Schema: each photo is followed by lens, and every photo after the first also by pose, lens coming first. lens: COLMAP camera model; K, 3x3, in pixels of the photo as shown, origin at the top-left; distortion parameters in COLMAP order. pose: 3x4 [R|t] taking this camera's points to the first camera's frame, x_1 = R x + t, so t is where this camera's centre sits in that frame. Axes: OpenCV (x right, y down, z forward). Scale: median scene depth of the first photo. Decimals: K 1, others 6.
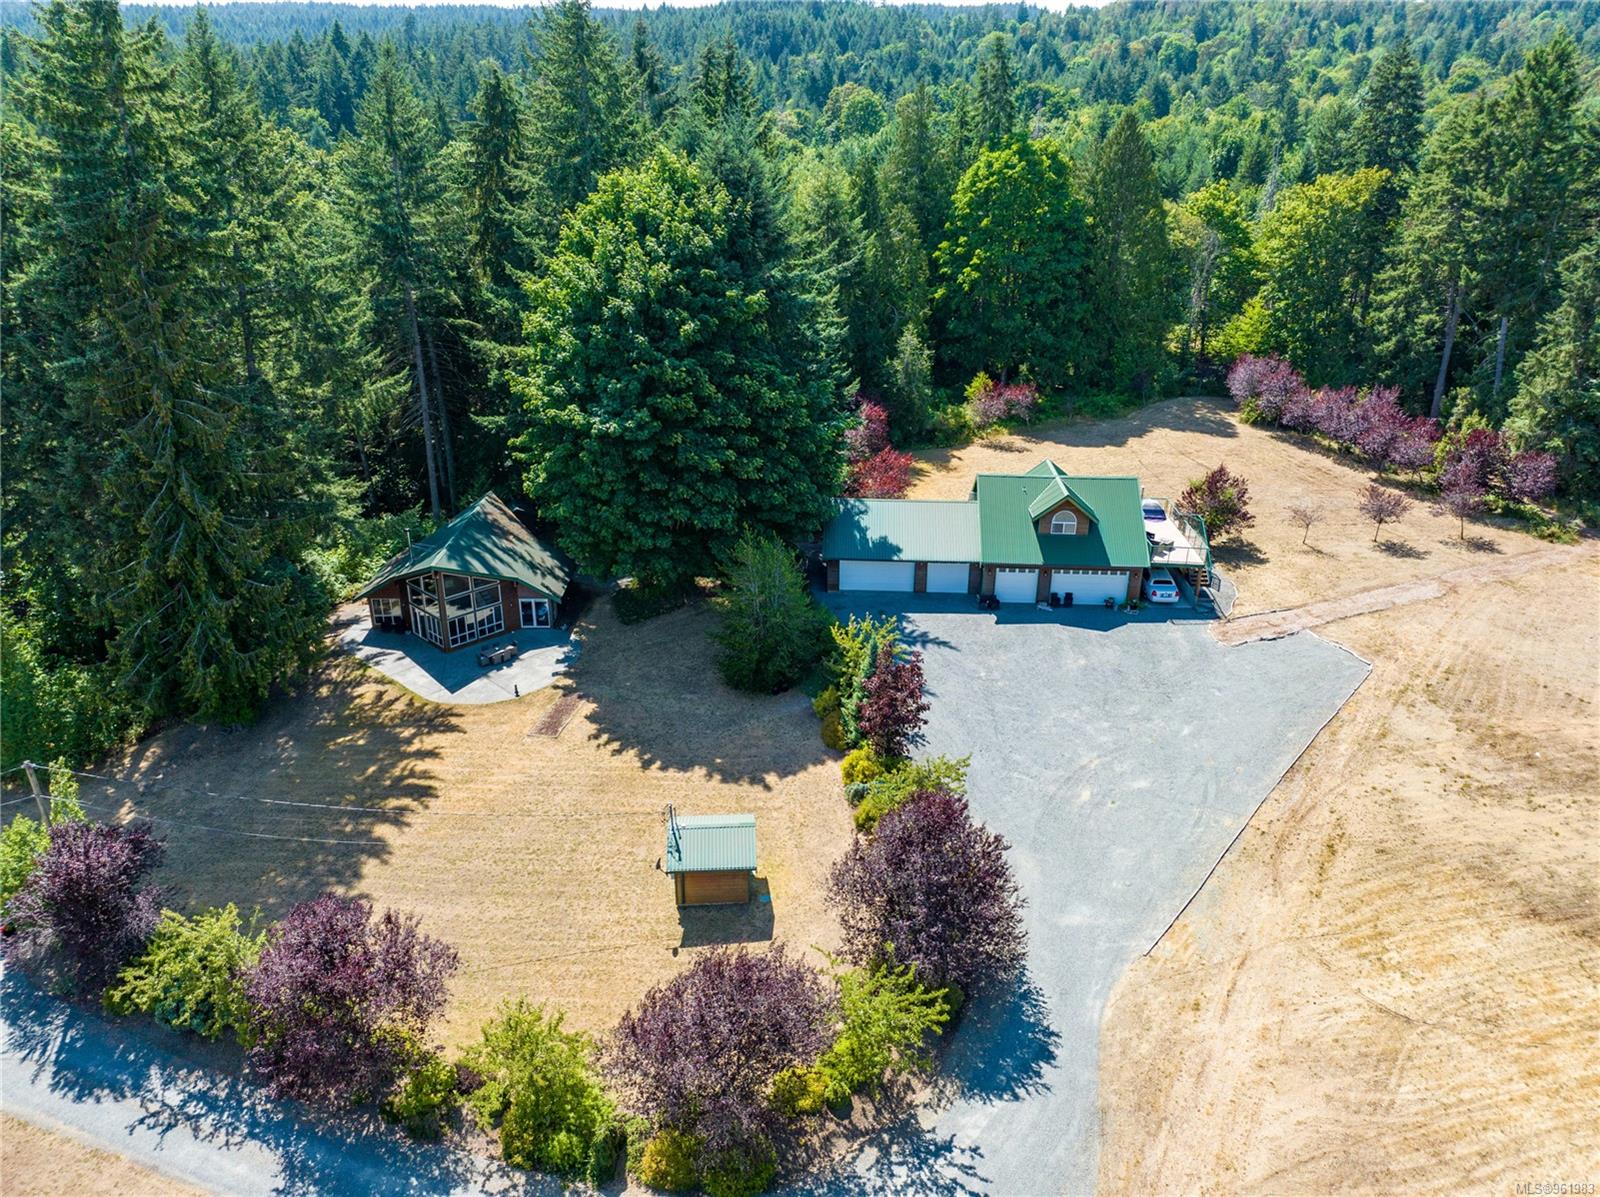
lens RADIAL K [[1123.3, 0, 805.5], [0, 1123.3, 604.5], [0, 0, 1]] dist [-0.035380, 0.001357]
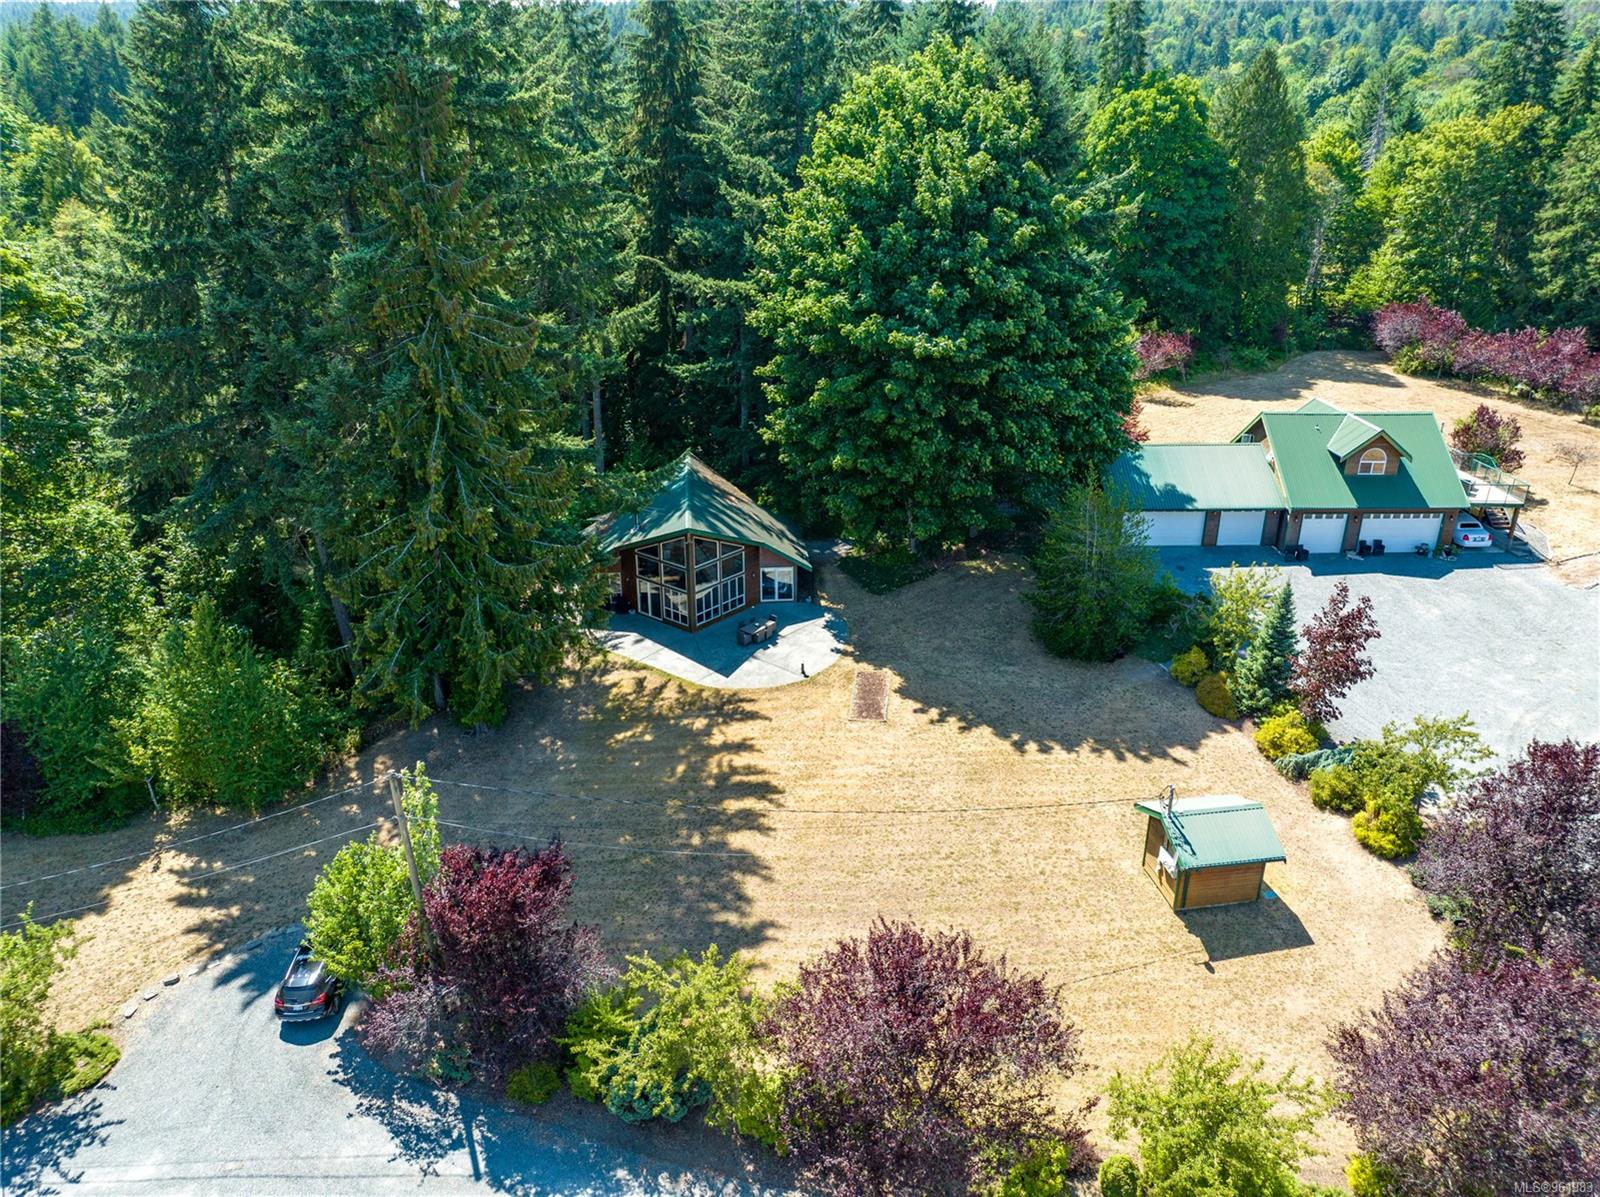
lens RADIAL K [[1123.3, 0, 808.5], [0, 1123.3, 602.7], [0, 0, 1]] dist [-0.035380, 0.001357]
pose [[0.996670, -0.035998, 0.073164, -0.290766], [0.036224, 0.999342, -0.001759, 0.025529], [-0.073053, 0.004403, 0.997318, 0.142013]]
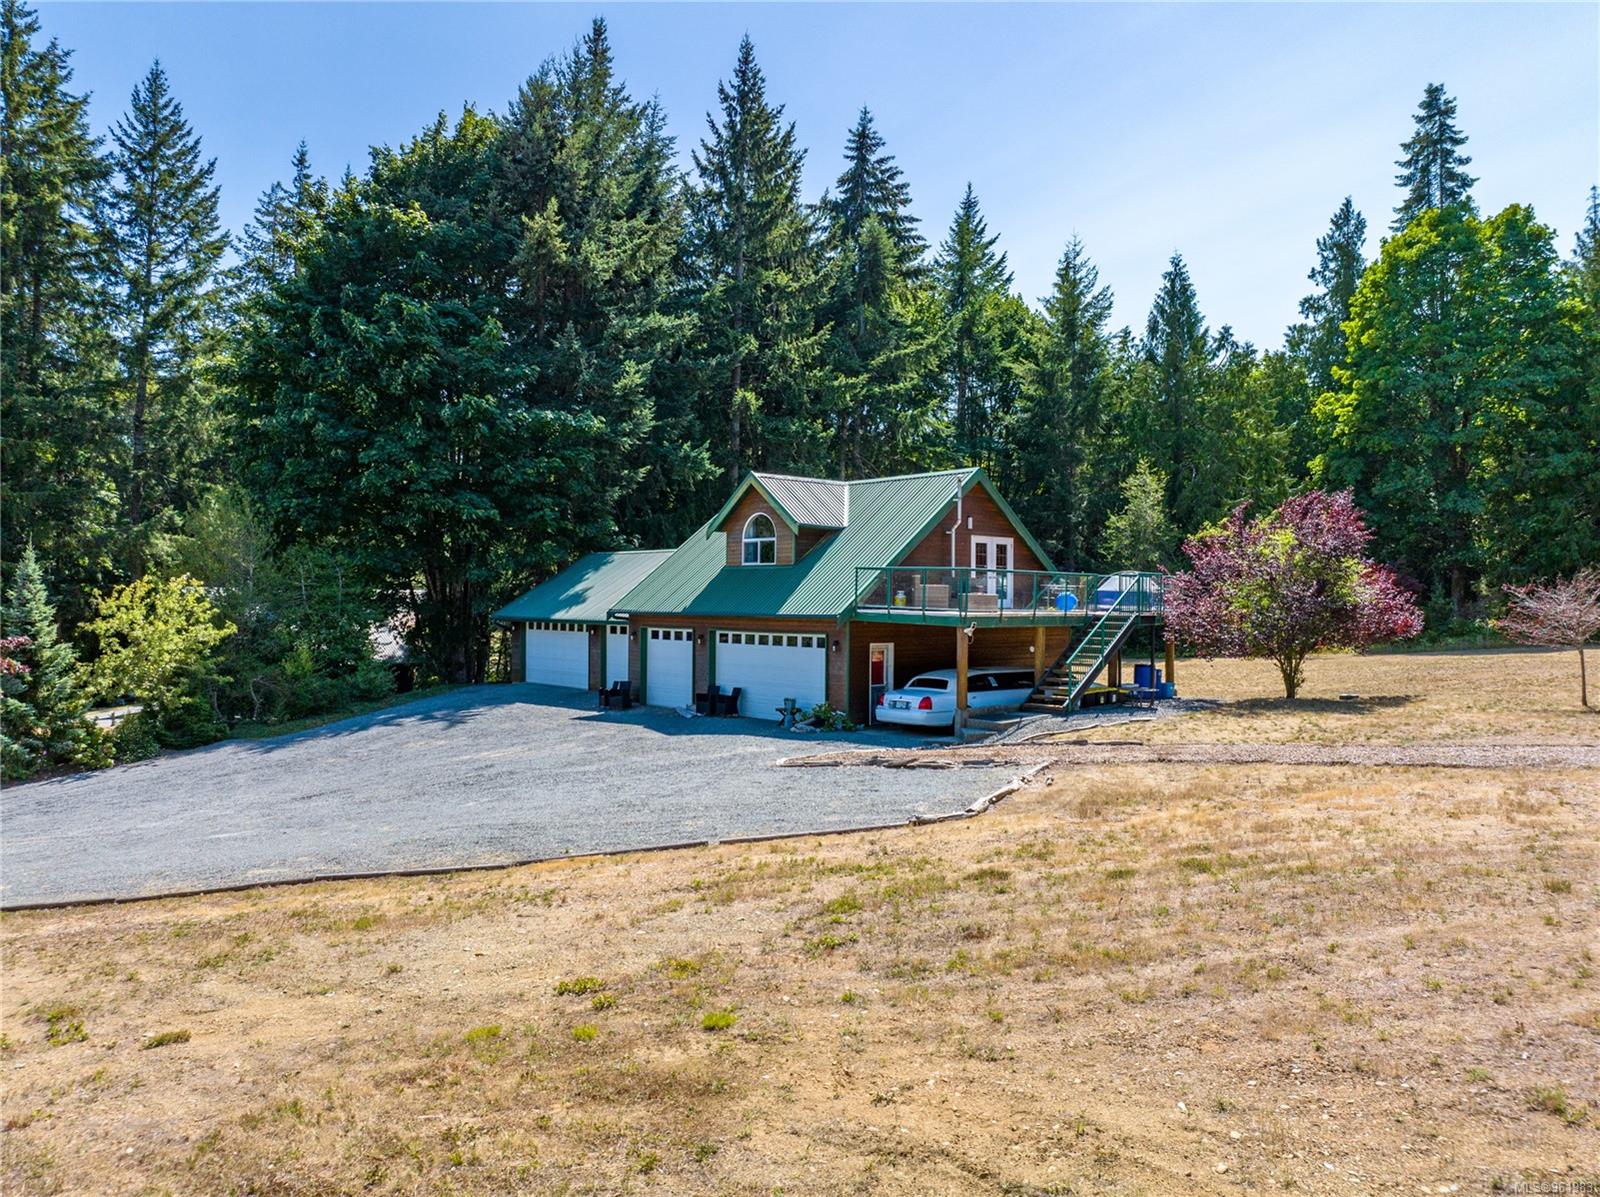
lens RADIAL K [[1123.3, 0, 805.1], [0, 1123.3, 595.8], [0, 0, 1]] dist [-0.035380, 0.001357]
pose [[0.715275, -0.001646, -0.698841, 0.574190], [-0.277265, 0.917257, -0.285945, 0.078331], [0.641488, 0.398293, 0.655634, 0.712199]]
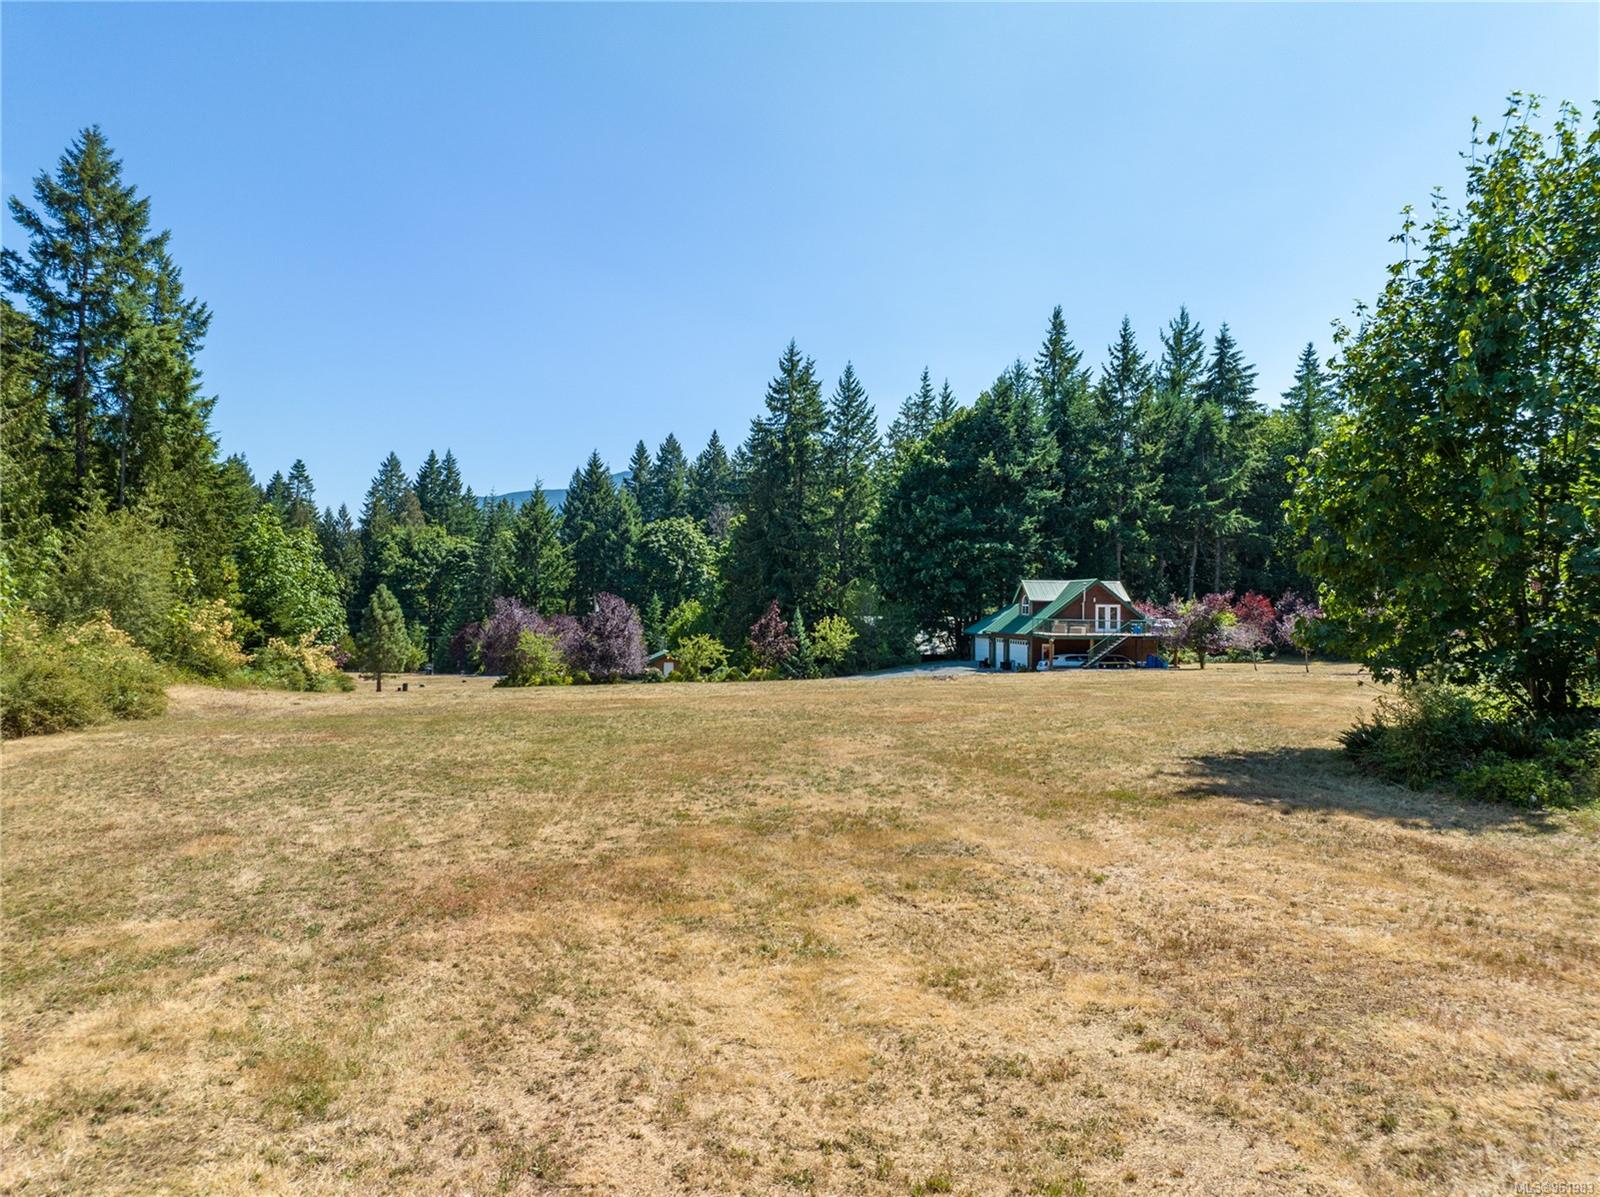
lens RADIAL K [[1123.3, 0, 821.9], [0, 1123.3, 596.6], [0, 0, 1]] dist [-0.035380, 0.001357]
pose [[0.205299, -0.011225, -0.978635, 1.415728], [-0.393481, 0.914613, -0.093035, 0.125493], [0.896117, 0.404175, 0.183352, 0.559885]]
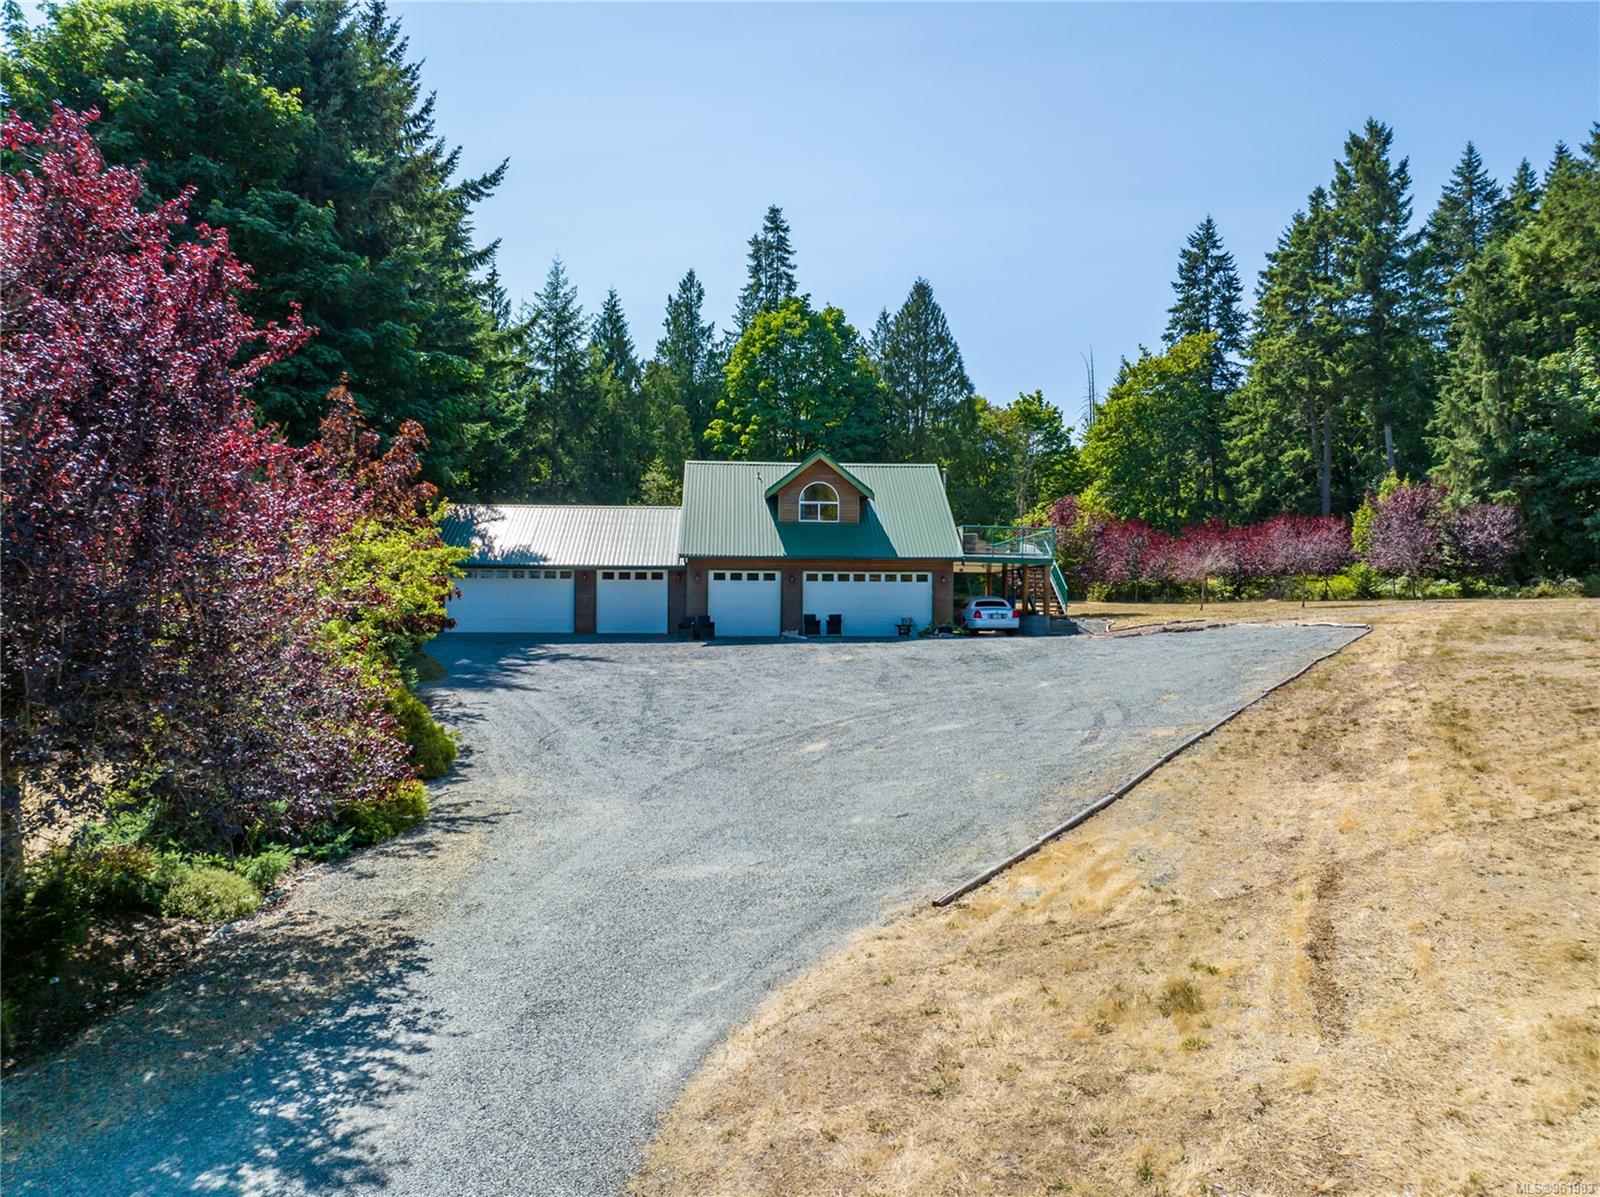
lens RADIAL K [[1123.3, 0, 800.3], [0, 1123.3, 599.9], [0, 0, 1]] dist [-0.035380, 0.001357]
pose [[0.993935, 0.002524, 0.109941, 0.153567], [0.041760, 0.916187, -0.398569, 0.217929], [-0.101733, 0.400742, 0.910525, 0.467830]]
